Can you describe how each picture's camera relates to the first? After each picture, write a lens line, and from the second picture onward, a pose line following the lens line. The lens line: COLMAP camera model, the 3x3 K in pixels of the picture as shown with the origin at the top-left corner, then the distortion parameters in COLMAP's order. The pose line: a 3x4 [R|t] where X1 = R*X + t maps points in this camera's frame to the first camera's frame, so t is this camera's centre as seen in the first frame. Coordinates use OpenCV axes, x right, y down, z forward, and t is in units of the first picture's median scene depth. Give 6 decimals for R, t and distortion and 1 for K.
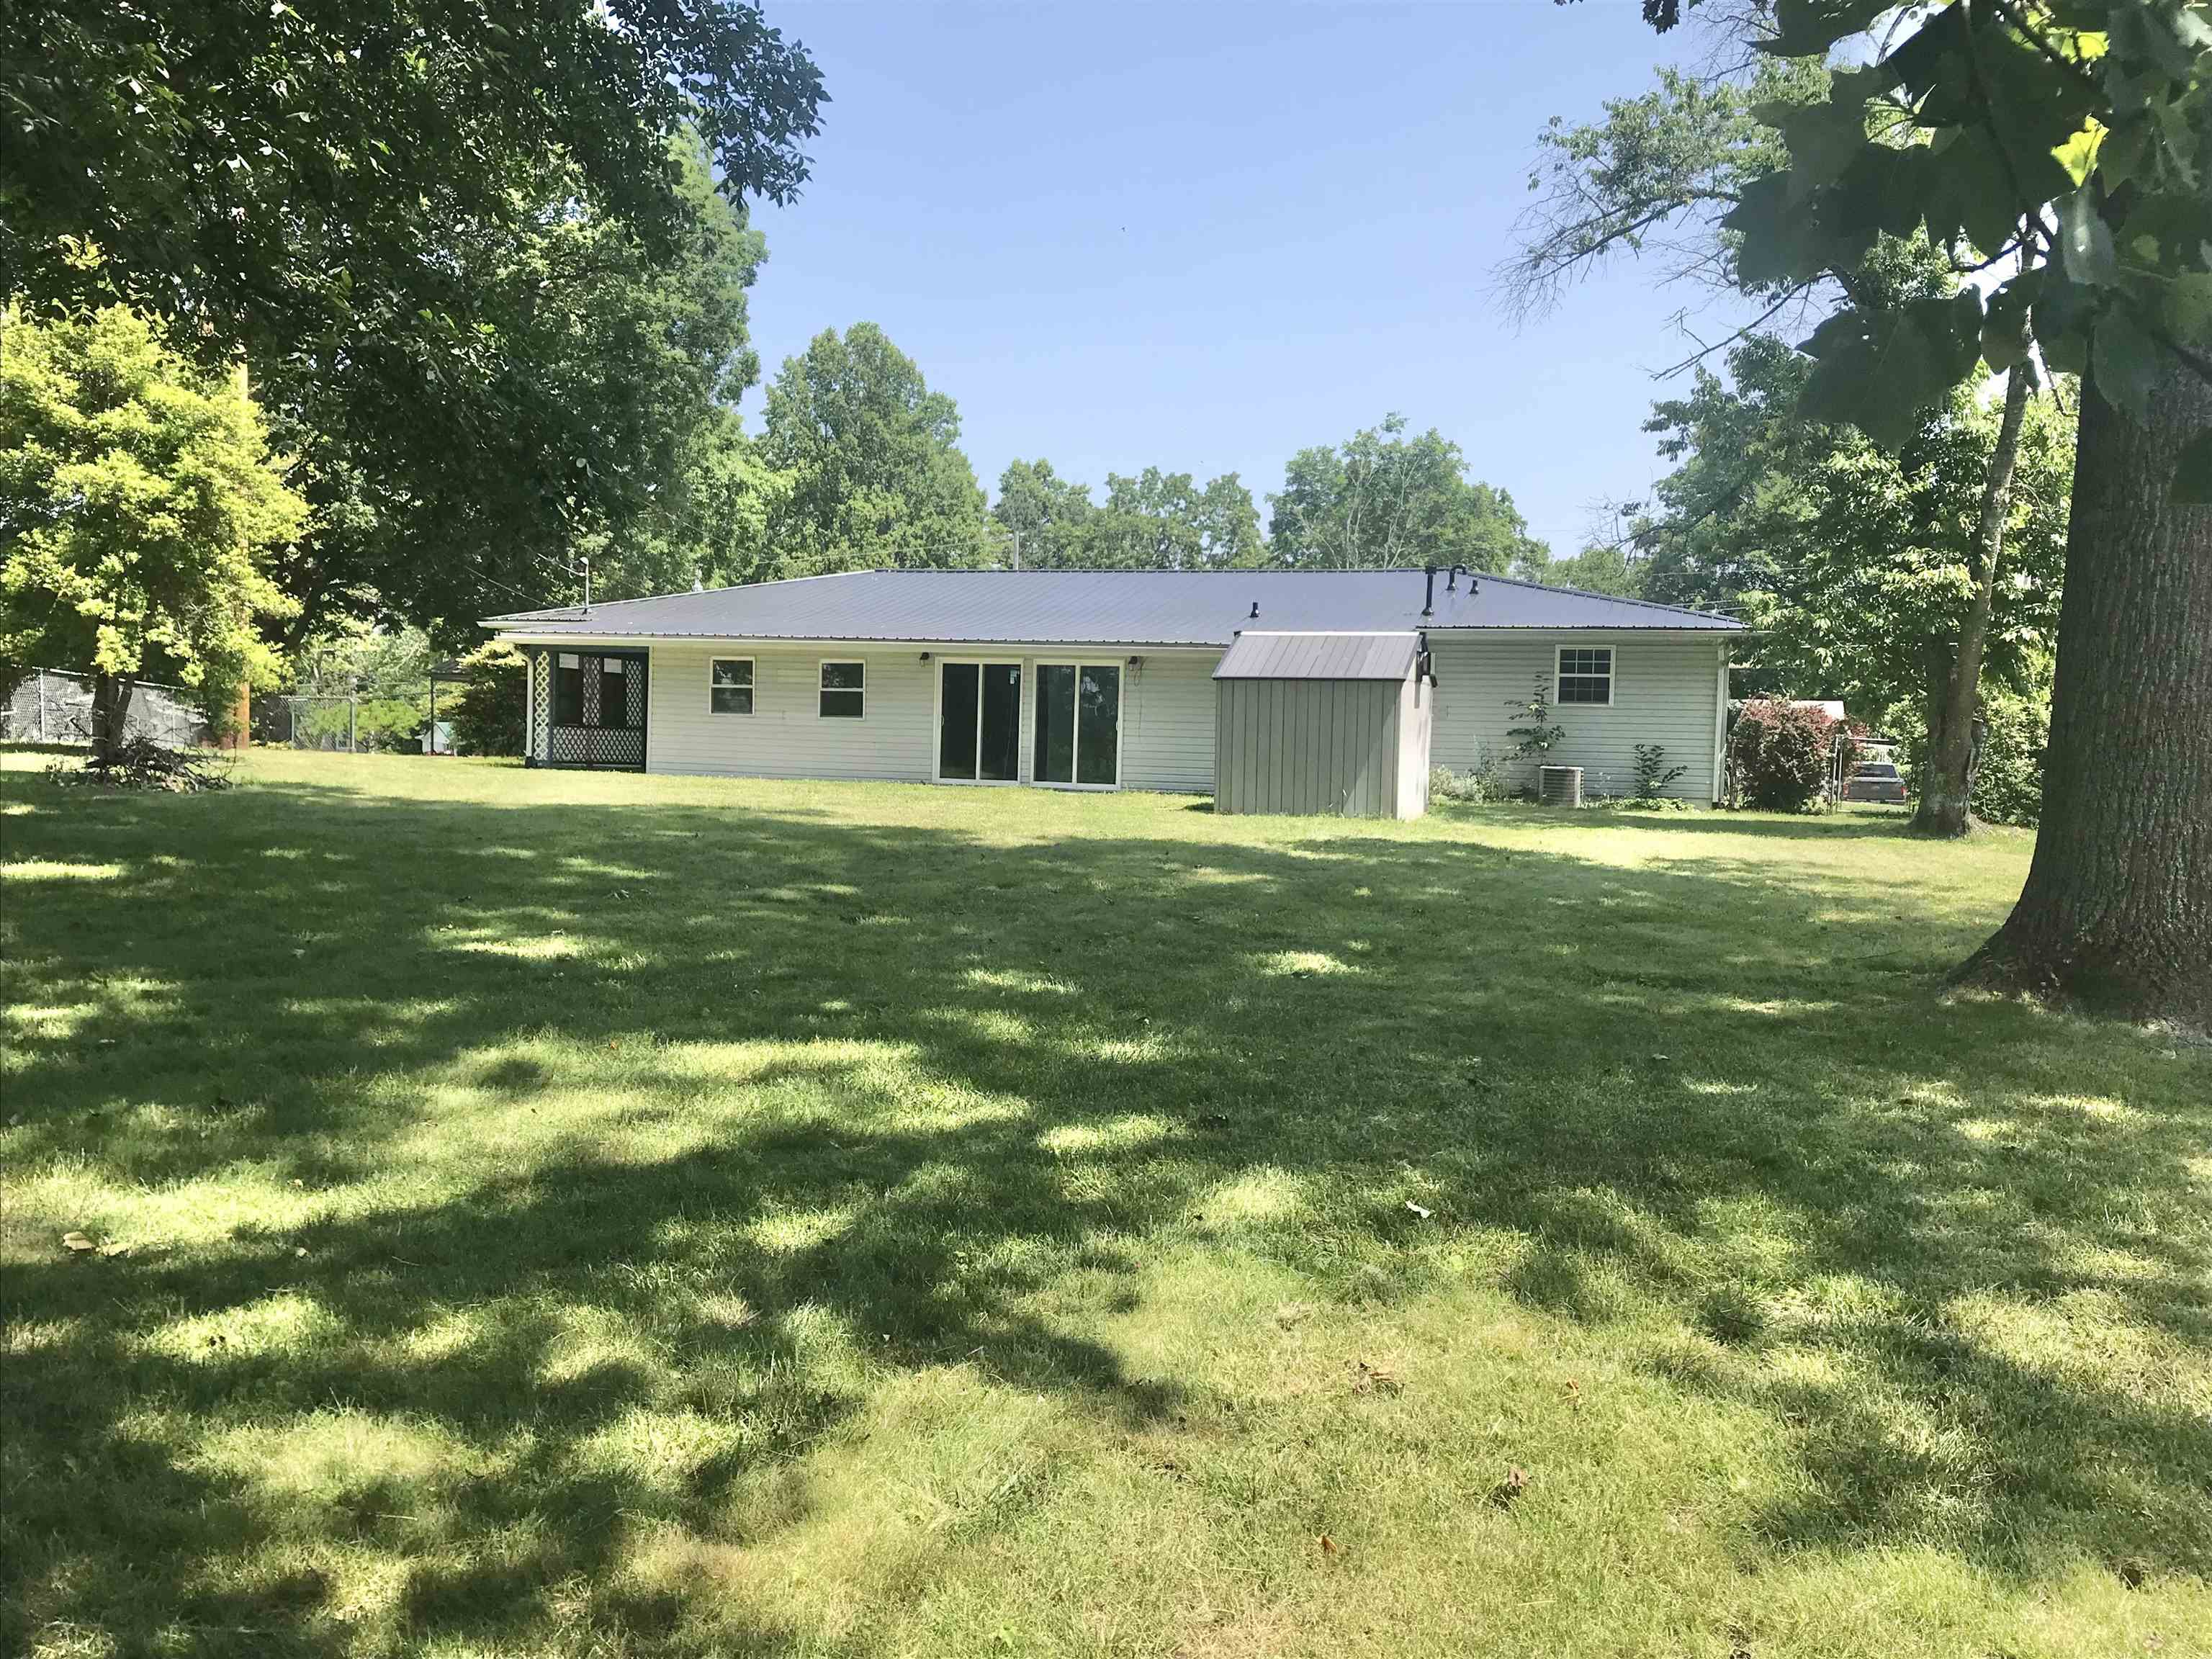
lens RADIAL K [[1897.4, 0, 1123.3], [0, 1897.4, 819.5], [0, 0, 1]] dist [0.125130, -0.332994]
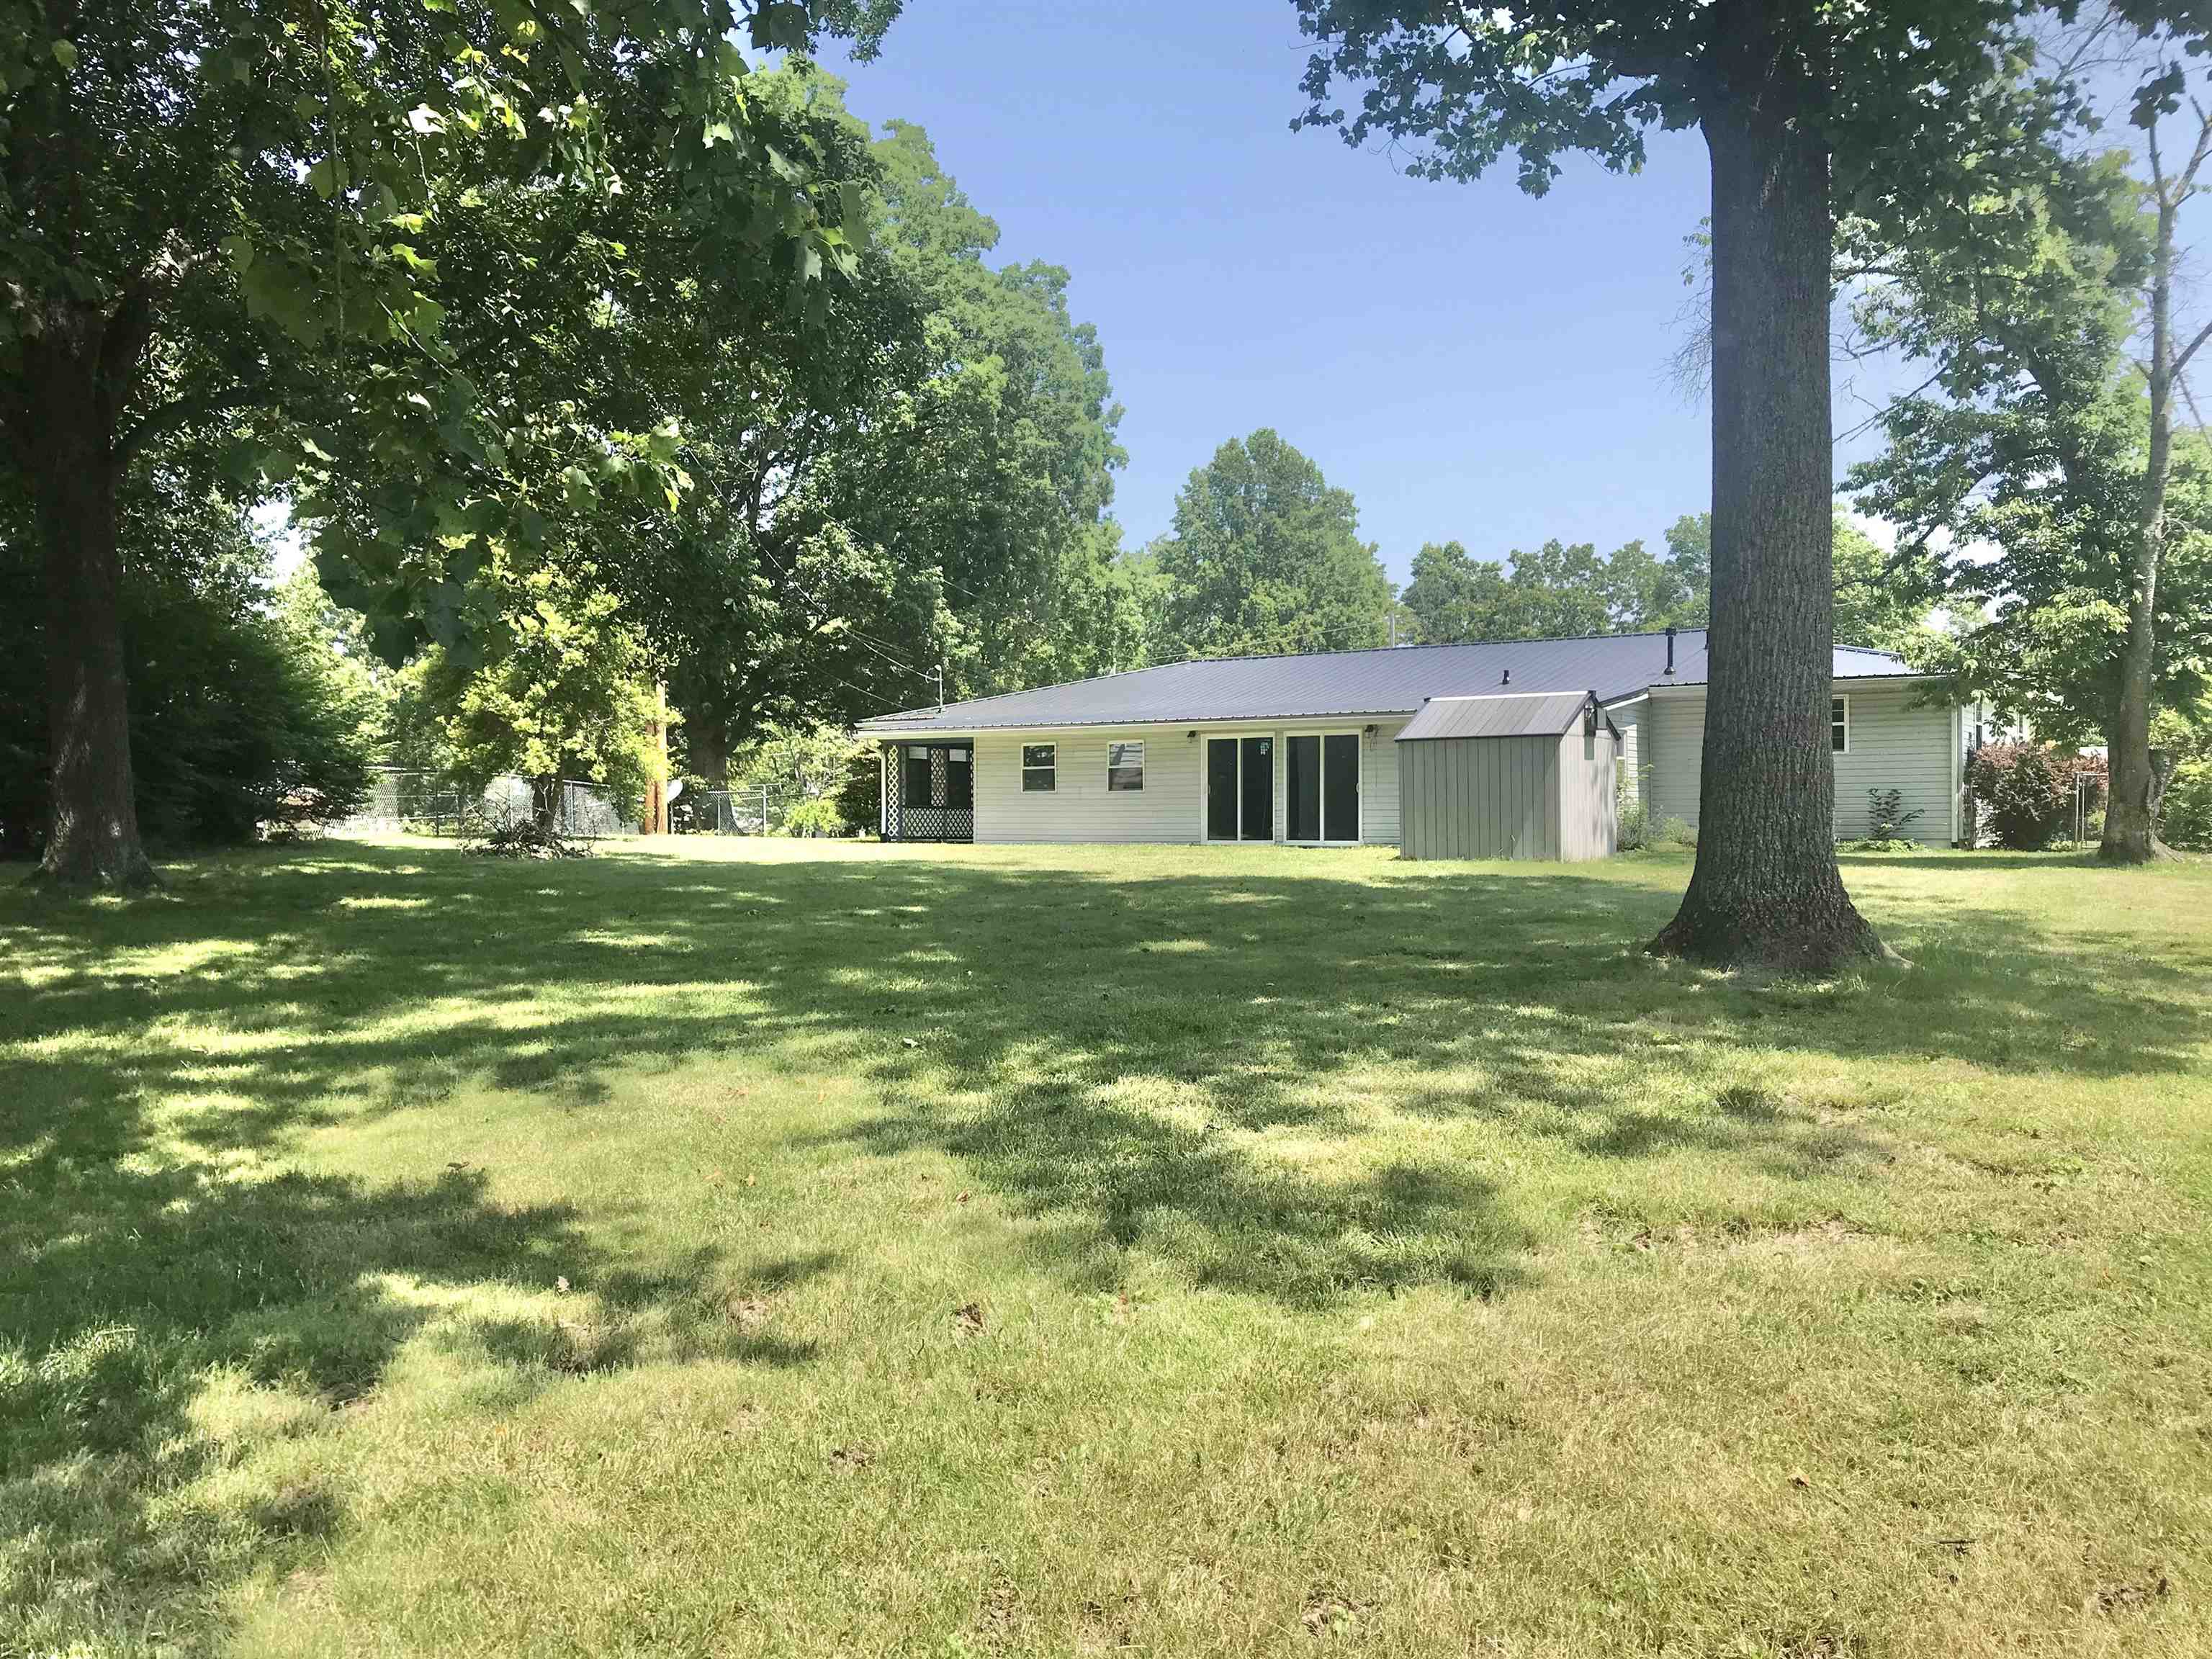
lens RADIAL K [[1872.8, 0, 1085.5], [0, 1872.8, 821.3], [0, 0, 1]] dist [0.138687, -0.295359]
pose [[0.962099, -0.031797, -0.270841, 0.134535], [0.020226, 0.998764, -0.045409, 0.016175], [0.271950, 0.038210, 0.961553, -0.099794]]
